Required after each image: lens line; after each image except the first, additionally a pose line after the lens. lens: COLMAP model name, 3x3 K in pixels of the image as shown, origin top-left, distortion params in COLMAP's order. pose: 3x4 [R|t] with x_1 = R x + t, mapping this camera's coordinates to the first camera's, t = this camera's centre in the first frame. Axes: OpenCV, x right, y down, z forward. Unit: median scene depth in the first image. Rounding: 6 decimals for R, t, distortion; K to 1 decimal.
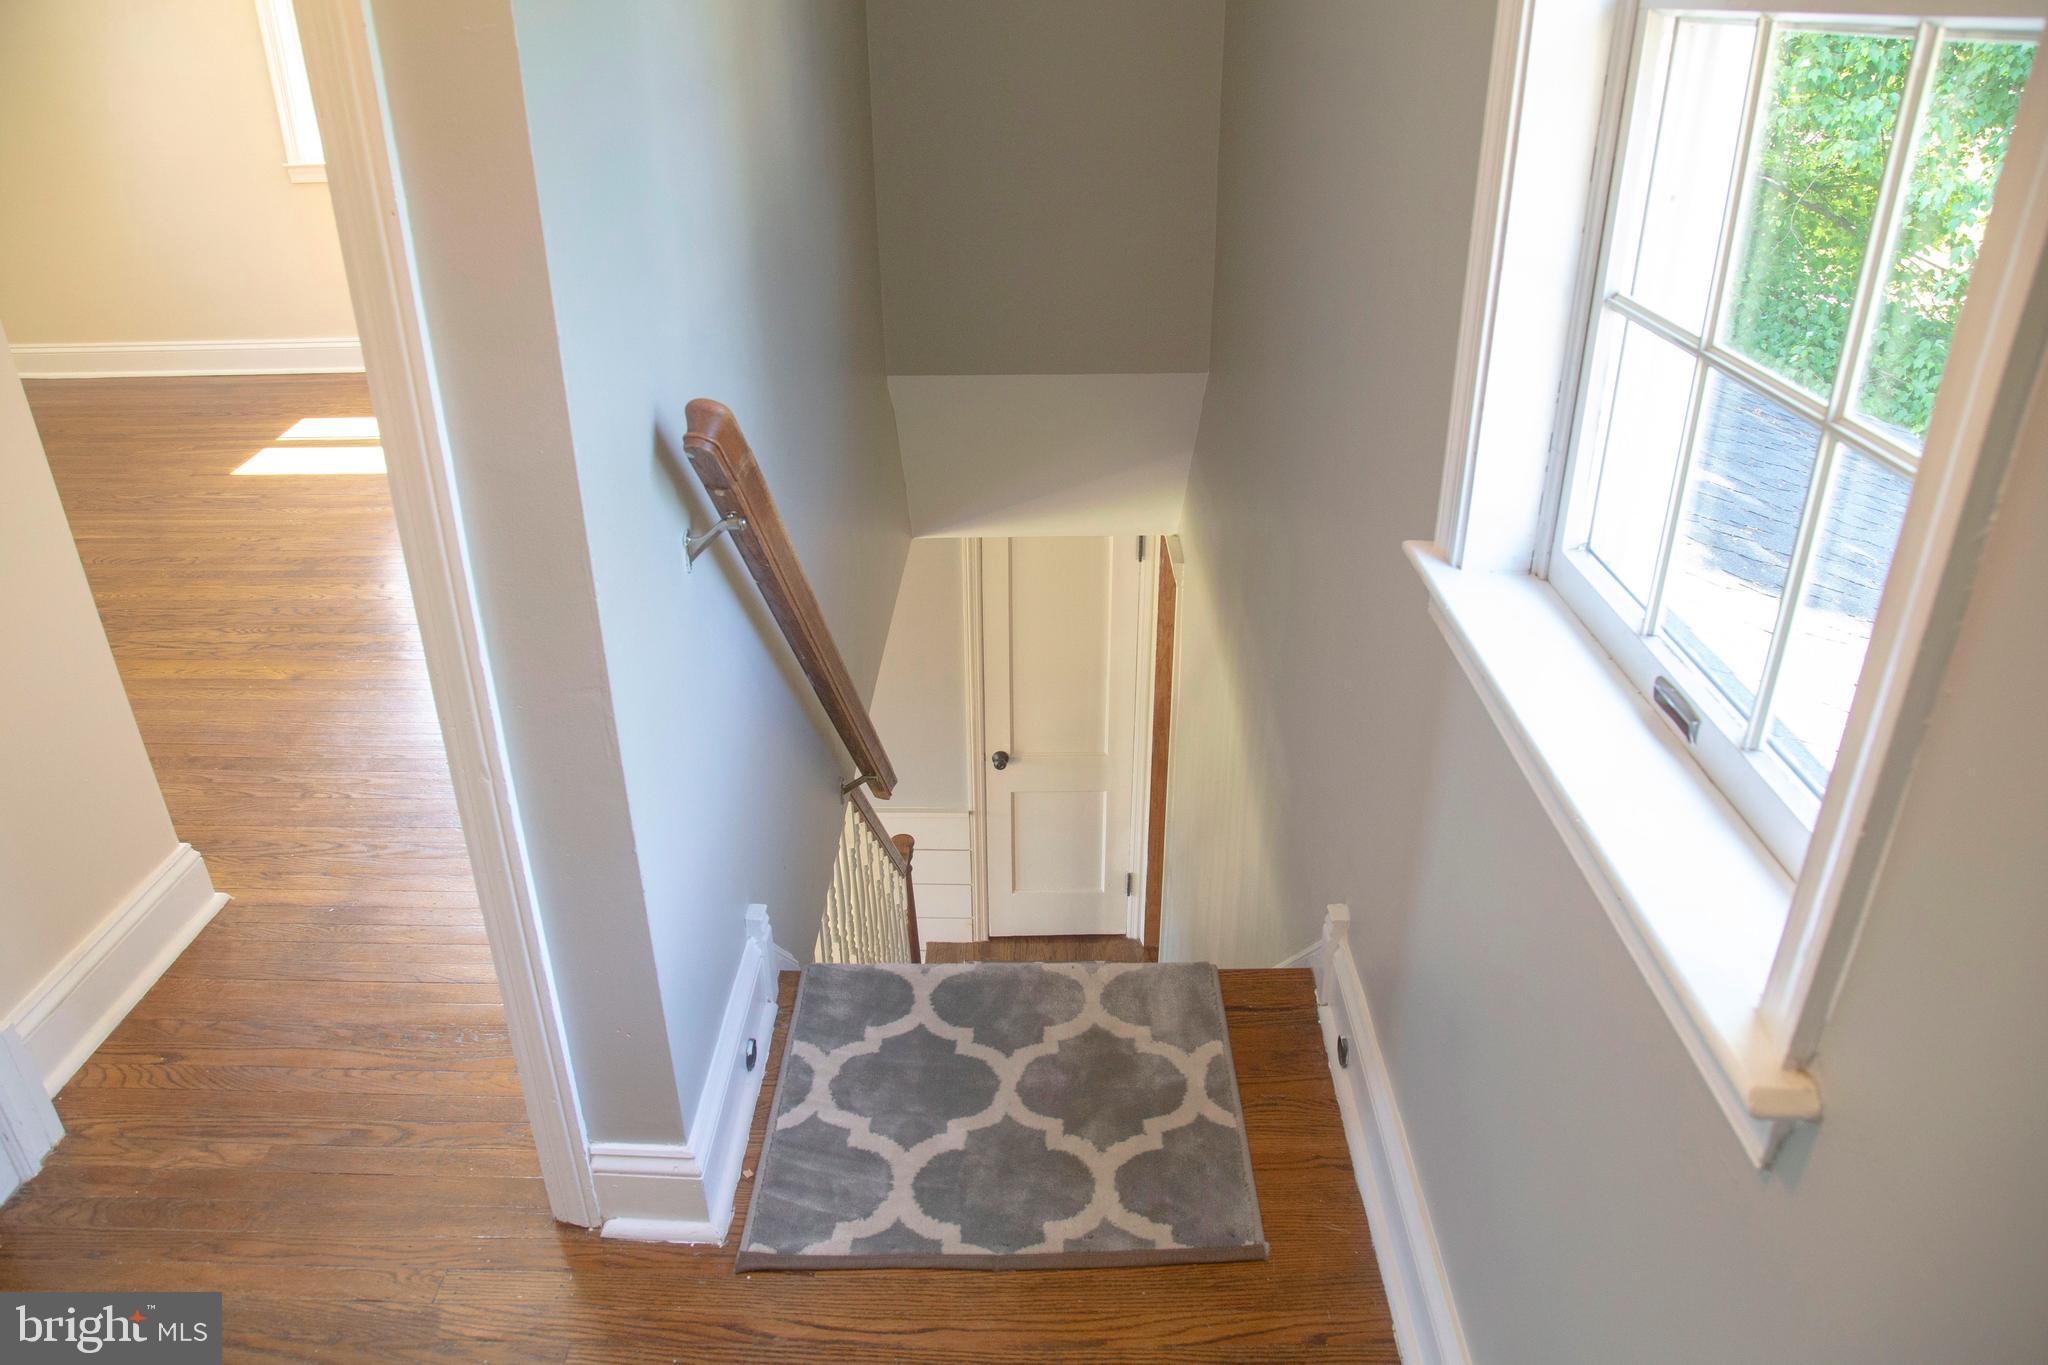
lens RADIAL K [[1393.8, 0, 1028.1], [0, 1393.8, 689.5], [0, 0, 1]] dist [-0.097367, 0.035552]
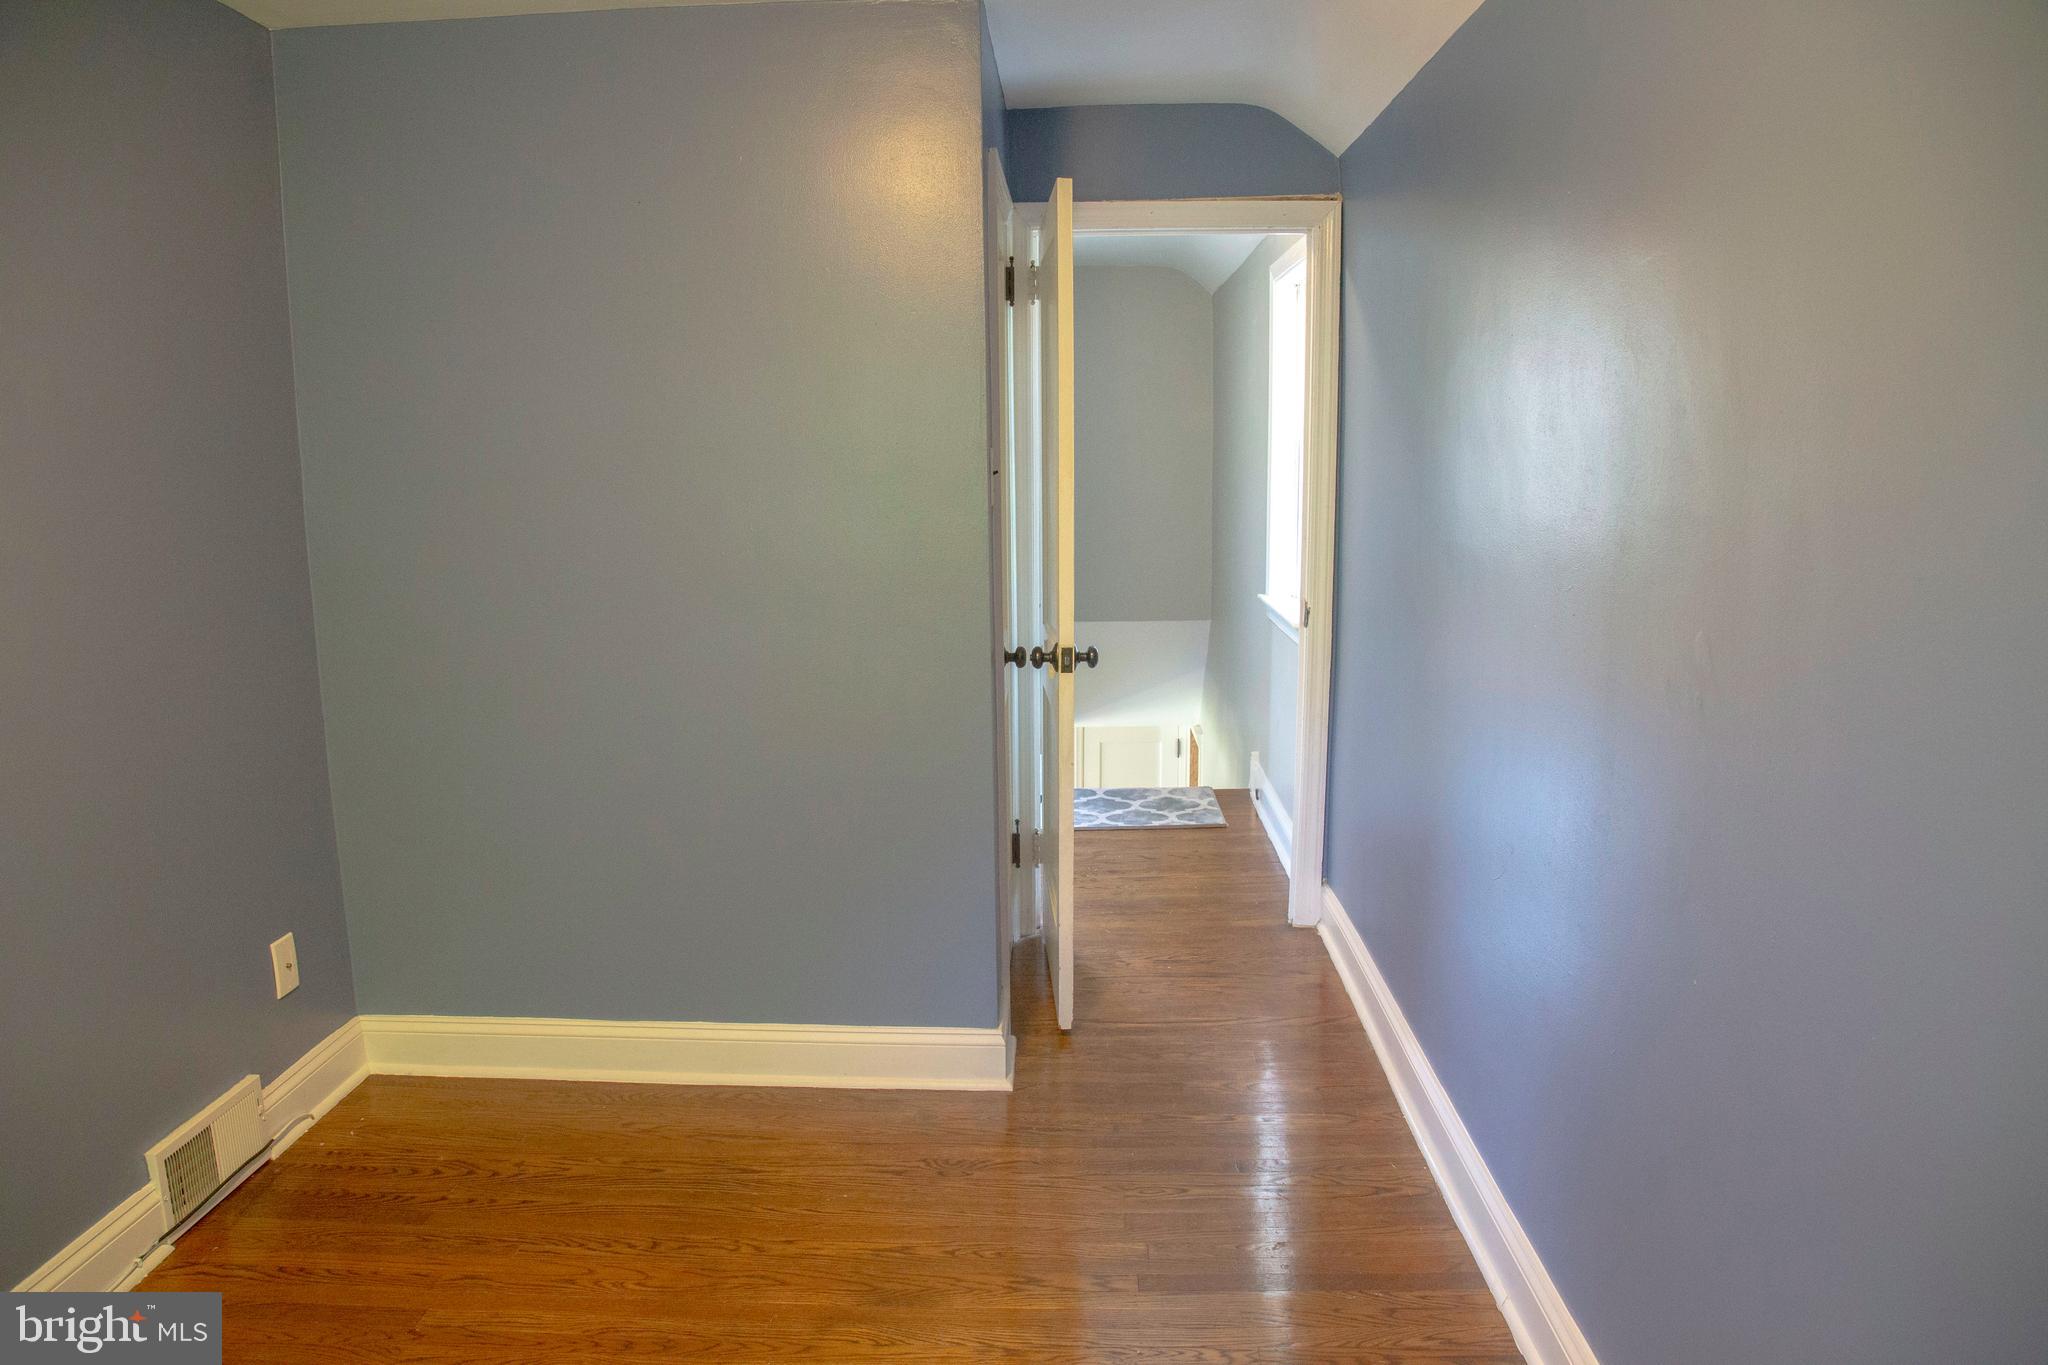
lens RADIAL K [[1393.8, 0, 1024.9], [0, 1393.8, 681.4], [0, 0, 1]] dist [-0.097367, 0.035552]
pose [[0.999611, 0.004251, -0.027568, -0.152821], [-0.012225, 0.955112, -0.295993, 0.836302], [0.025072, 0.296215, 0.954792, -1.657100]]
